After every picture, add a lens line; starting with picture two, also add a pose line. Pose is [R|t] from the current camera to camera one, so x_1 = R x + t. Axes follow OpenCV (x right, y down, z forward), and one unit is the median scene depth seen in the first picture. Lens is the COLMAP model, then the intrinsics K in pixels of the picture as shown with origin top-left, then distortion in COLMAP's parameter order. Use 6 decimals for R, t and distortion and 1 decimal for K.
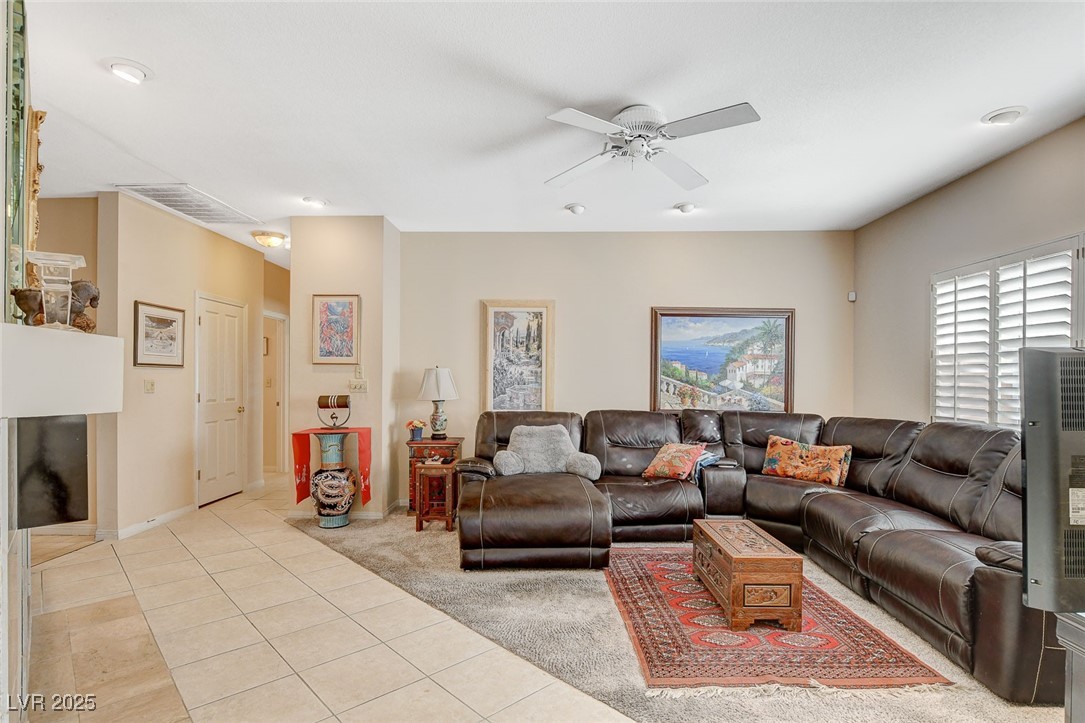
lens RADIAL K [[553.6, 0, 543.2], [0, 553.6, 369.5], [0, 0, 1]] dist [-0.000246, 0.000012]
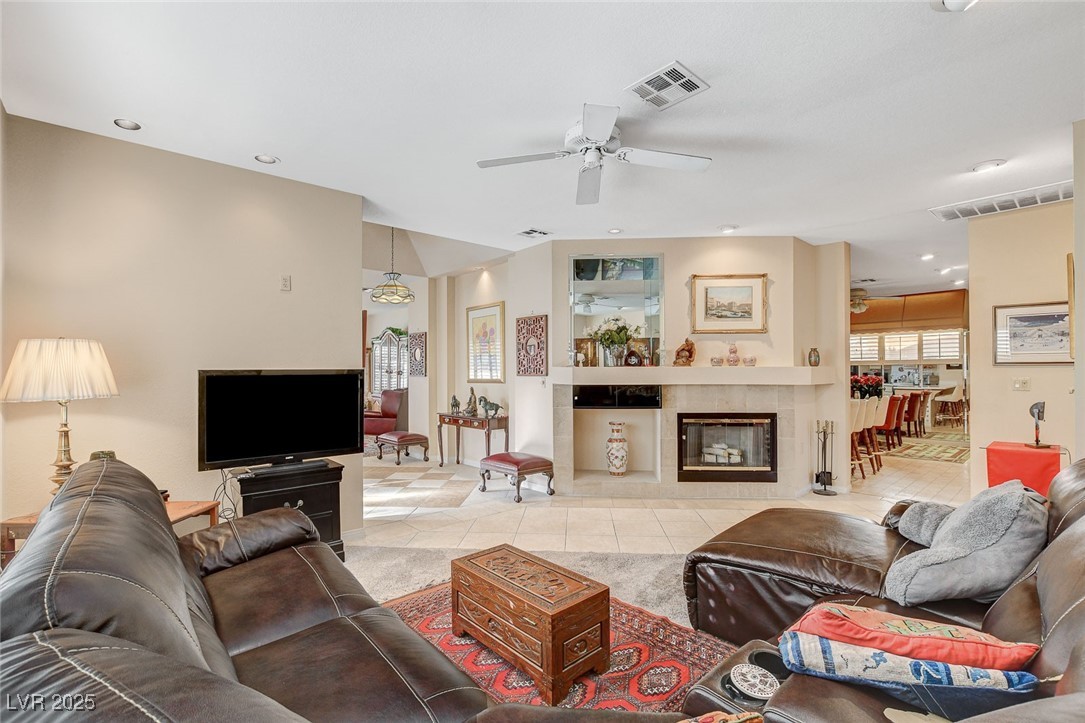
lens RADIAL K [[475.6, 0, 542.7], [0, 475.6, 367.3], [0, 0, 1]] dist [0.000003, 0.000002]
pose [[-0.741923, -0.004704, -0.670468, 0.533989], [0.007646, 0.999851, -0.015476, 0.005671], [0.670441, -0.016608, -0.741777, 1.034547]]
